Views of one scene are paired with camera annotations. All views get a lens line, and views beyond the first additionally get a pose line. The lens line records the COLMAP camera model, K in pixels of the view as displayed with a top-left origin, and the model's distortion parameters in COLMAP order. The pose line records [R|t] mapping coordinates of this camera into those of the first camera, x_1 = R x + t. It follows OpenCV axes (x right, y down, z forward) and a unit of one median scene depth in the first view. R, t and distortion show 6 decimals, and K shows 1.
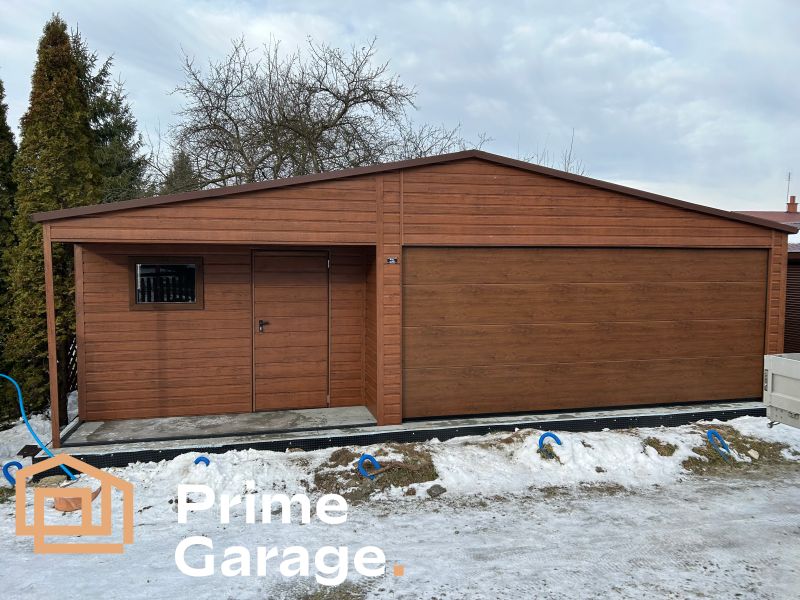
lens RADIAL K [[604.2, 0, 404.2], [0, 604.2, 303.5], [0, 0, 1]] dist [0.059273, -0.066950]
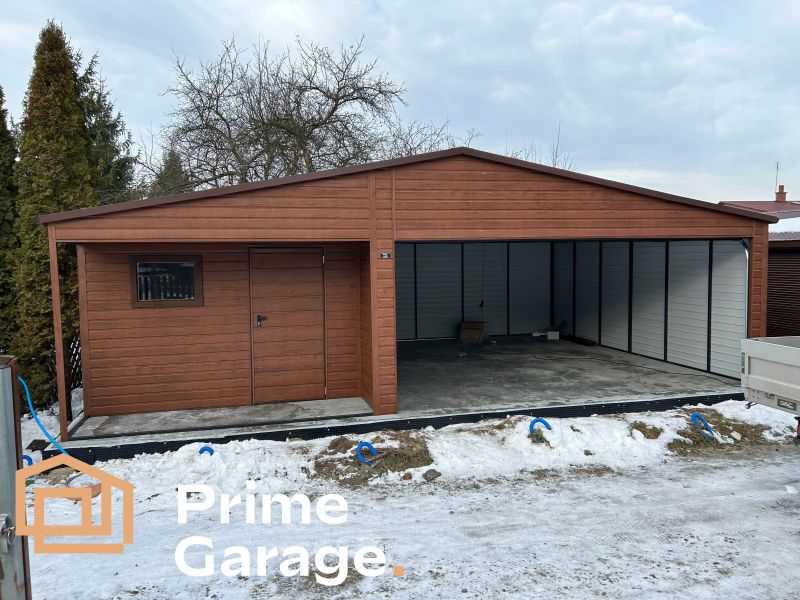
lens RADIAL K [[603.7, 0, 400.0], [0, 603.7, 300.0], [0, 0, 1]] dist [0.058618, -0.065587]
pose [[0.999840, -0.017037, 0.005484, -0.001571], [0.017029, 0.999854, 0.001521, 0.003920], [-0.005509, -0.001428, 0.999984, -0.033582]]
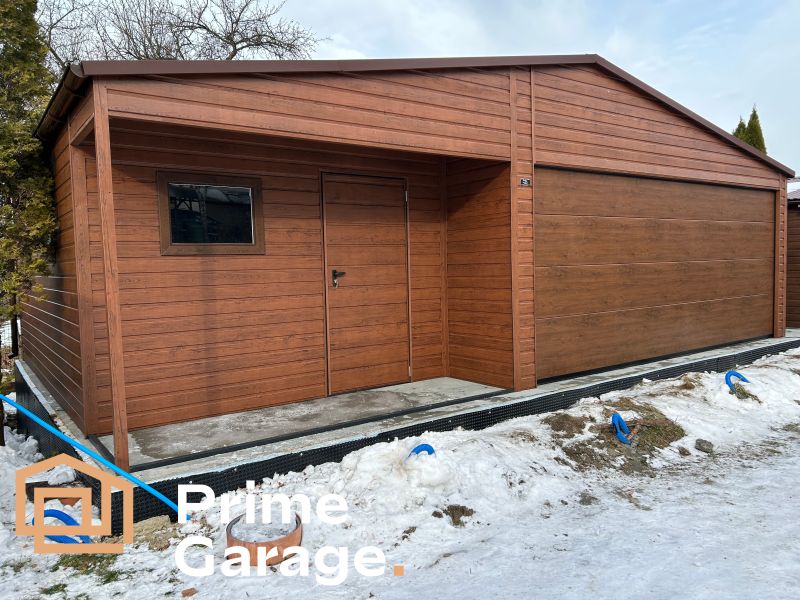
lens RADIAL K [[604.2, 0, 404.2], [0, 604.2, 303.5], [0, 0, 1]] dist [0.059273, -0.066950]
pose [[0.924413, -0.051955, 0.377839, -0.472591], [0.055617, 0.998451, 0.001222, 0.077911], [-0.377317, 0.019885, 0.925871, 0.317219]]
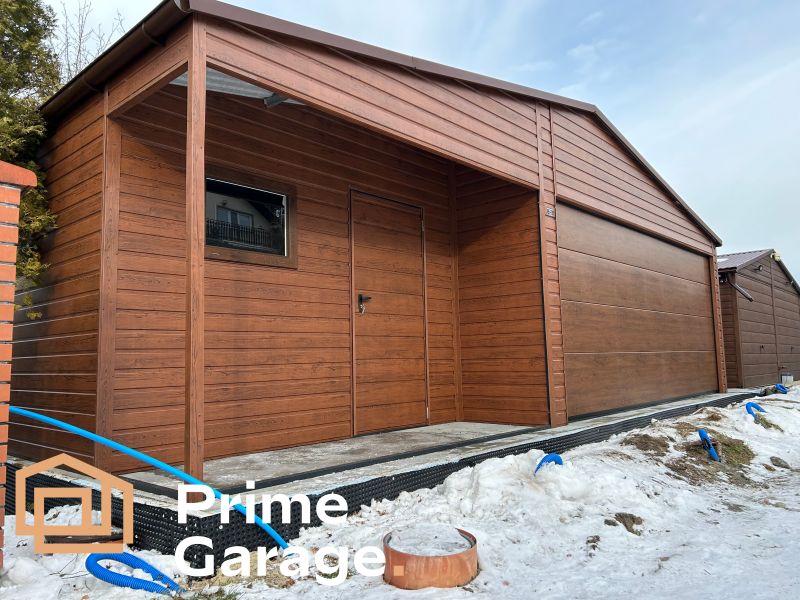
lens RADIAL K [[603.7, 0, 400.0], [0, 603.7, 300.0], [0, 0, 1]] dist [0.058618, -0.065587]
pose [[0.828353, 0.031636, 0.559312, -0.619608], [0.065660, 0.986040, -0.153016, 0.149965], [-0.556345, 0.163476, 0.814712, 0.471510]]
